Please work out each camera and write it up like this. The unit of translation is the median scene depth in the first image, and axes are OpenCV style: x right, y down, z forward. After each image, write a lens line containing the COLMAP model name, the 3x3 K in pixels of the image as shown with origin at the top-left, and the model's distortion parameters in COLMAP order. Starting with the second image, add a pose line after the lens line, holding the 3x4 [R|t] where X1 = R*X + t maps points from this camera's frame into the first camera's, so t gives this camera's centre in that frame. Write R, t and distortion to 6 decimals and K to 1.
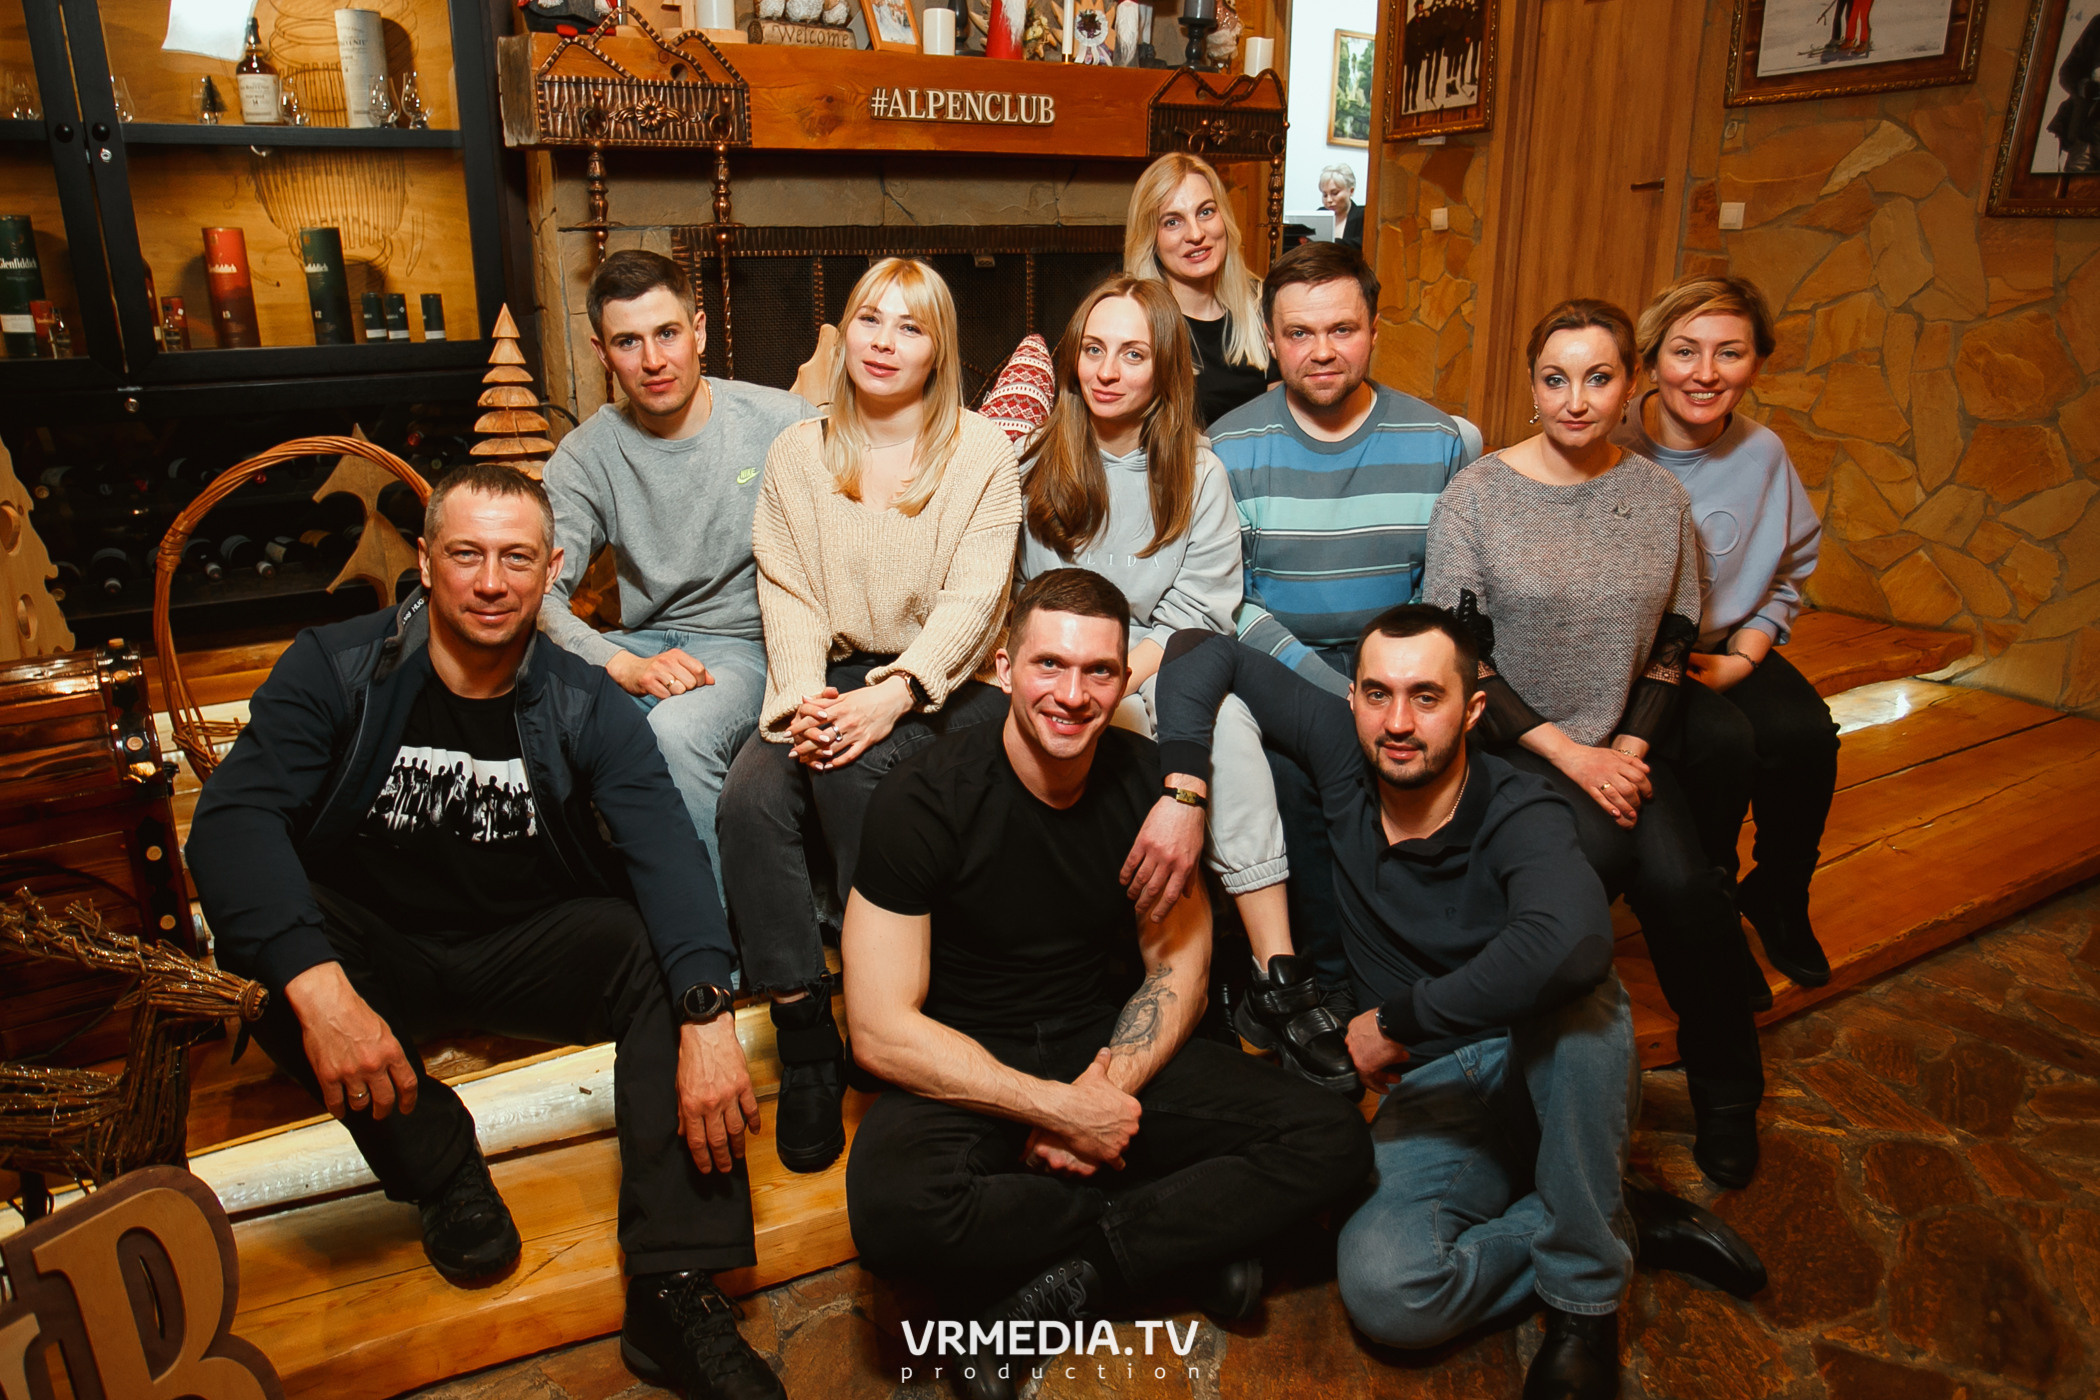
lens RADIAL K [[1410.0, 0, 1013.8], [0, 1410.0, 670.6], [0, 0, 1]] dist [-0.065399, 0.052166]
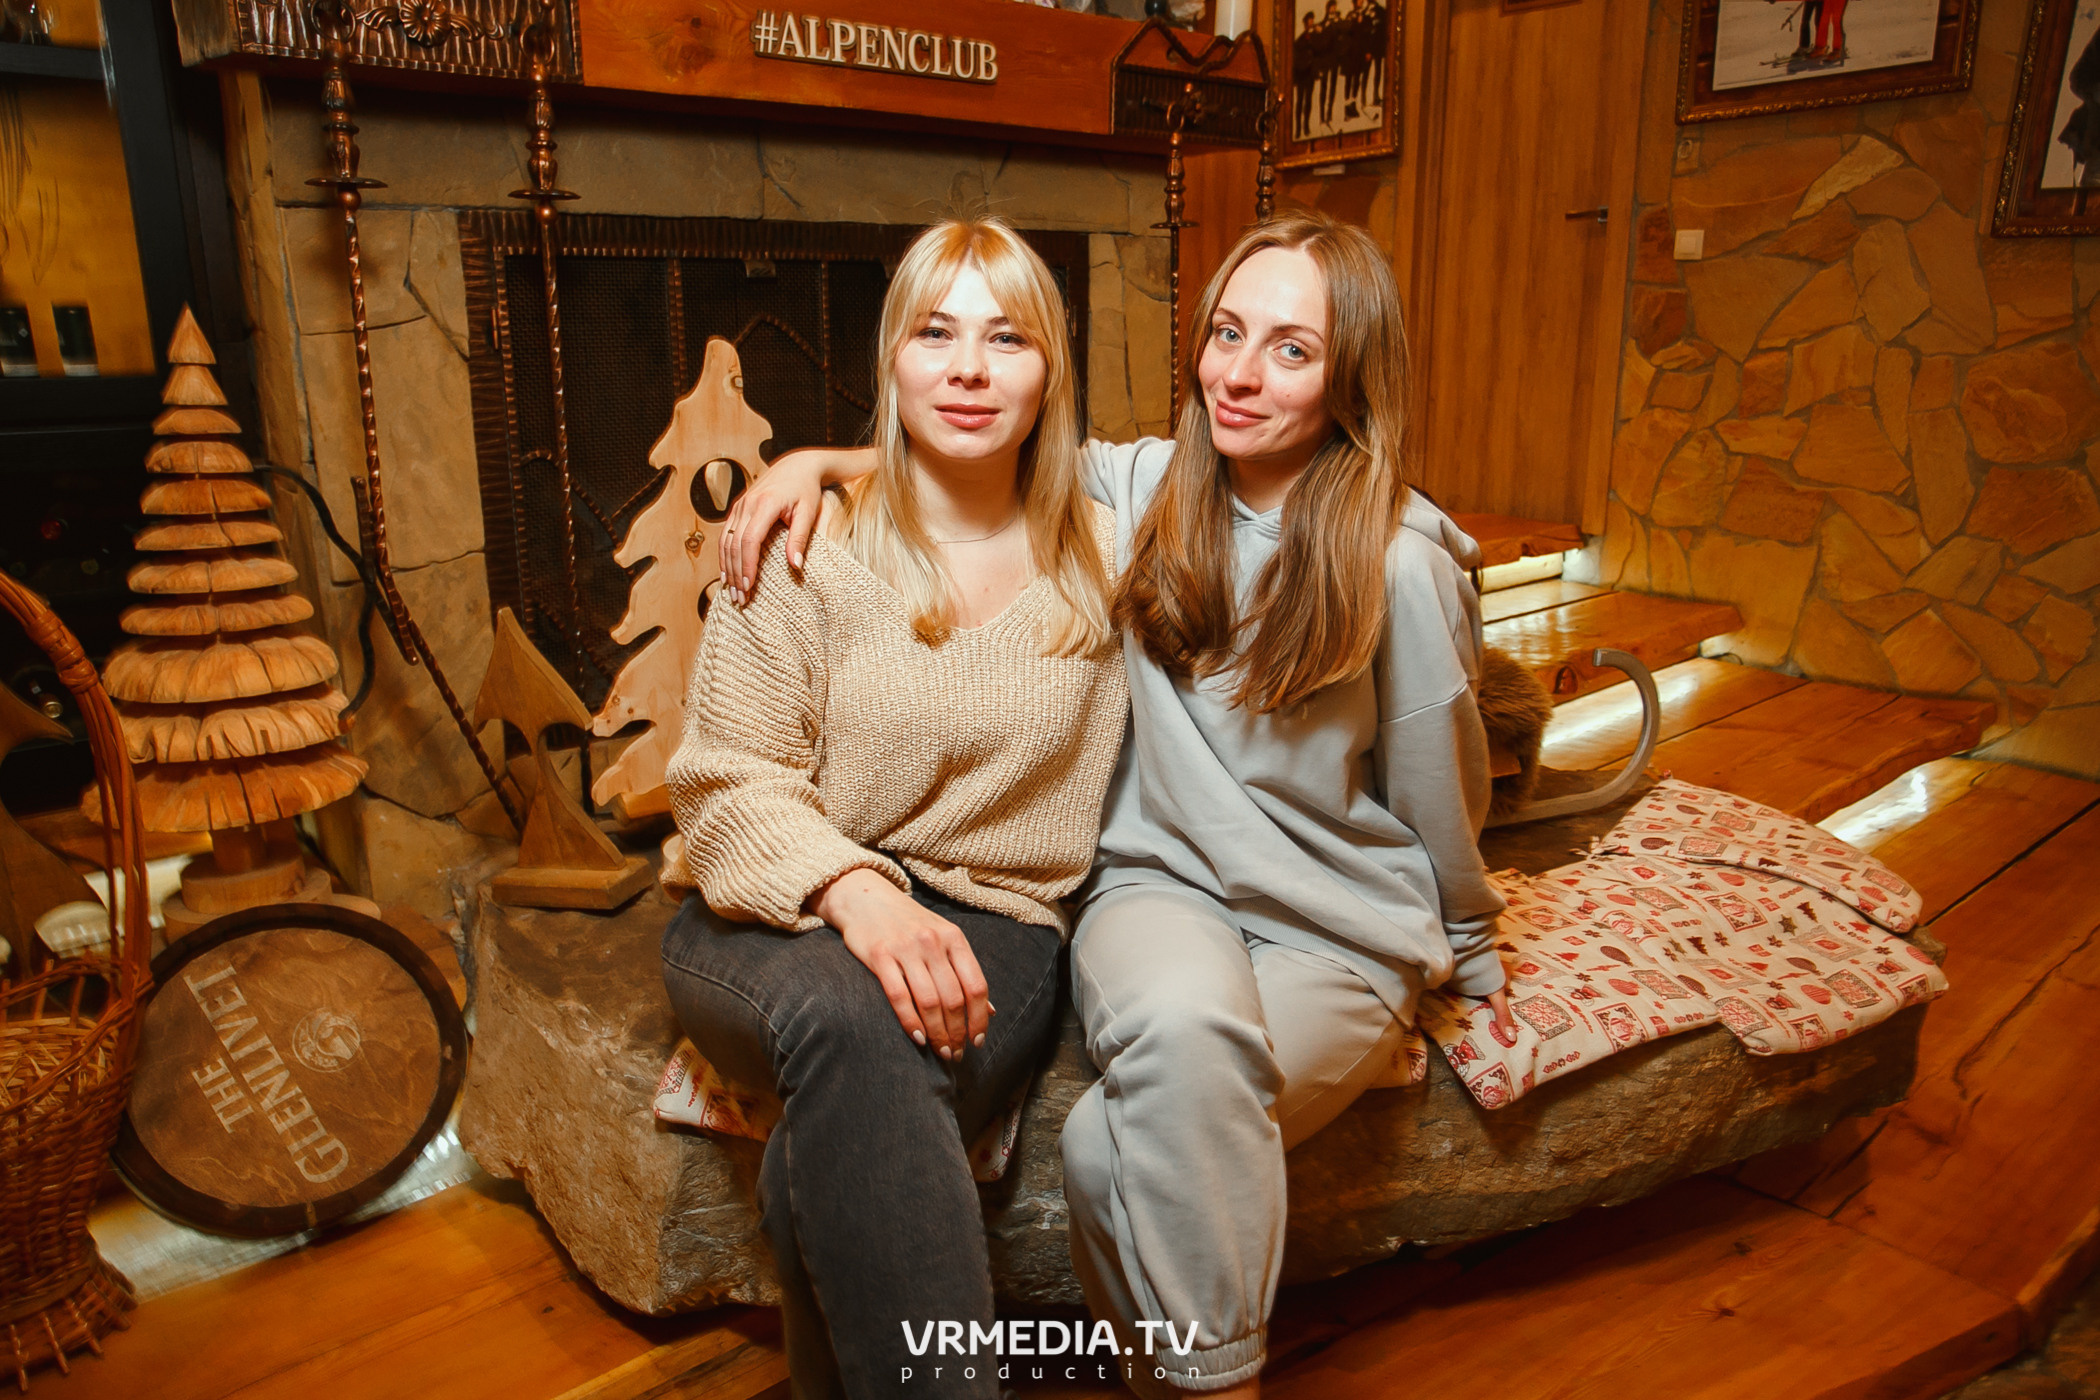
lens RADIAL K [[1423.7, 0, 1044.1], [0, 1423.7, 681.5], [0, 0, 1]] dist [-0.062255, 0.057026]
pose [[0.984243, -0.043327, 0.171433, -0.084693], [0.051301, 0.997785, -0.042357, -0.041395], [-0.169218, 0.050484, 0.984285, 0.270051]]
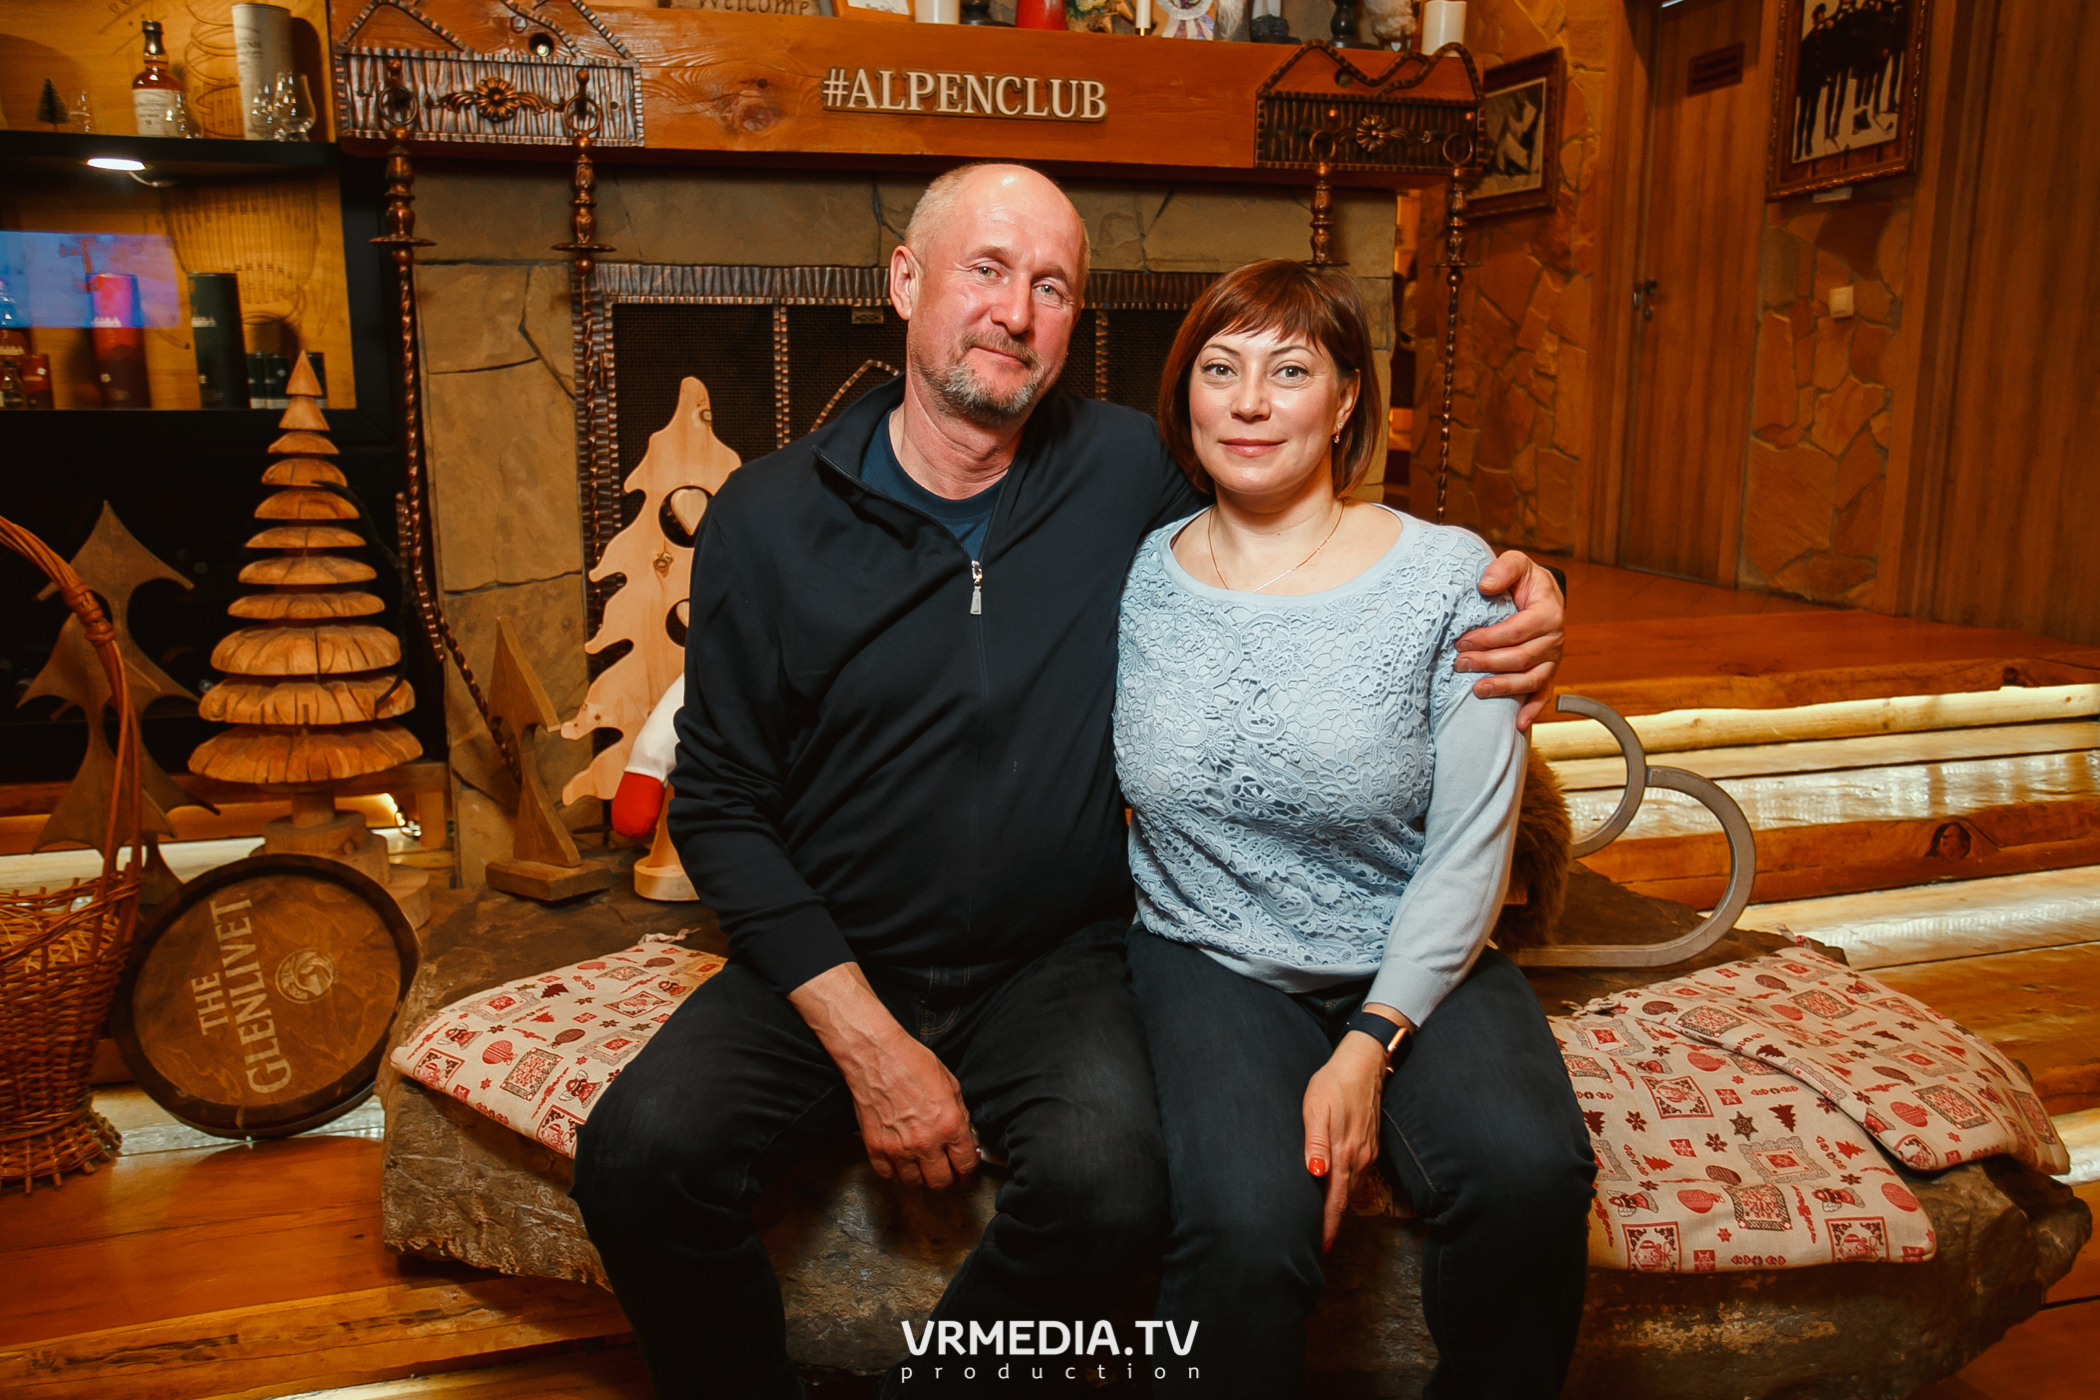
lens RADIAL K [[1602.0, 0, 1043.9], [0, 1602.0, 695.2], [0, 0, 1]] dist [-0.043718, 0.061275]
pose [[0.969181, 0.050414, -0.241135, 0.199602], [-0.076009, 0.992275, -0.098047, -0.020697], [0.234329, 0.113353, 0.965526, 0.239342]]
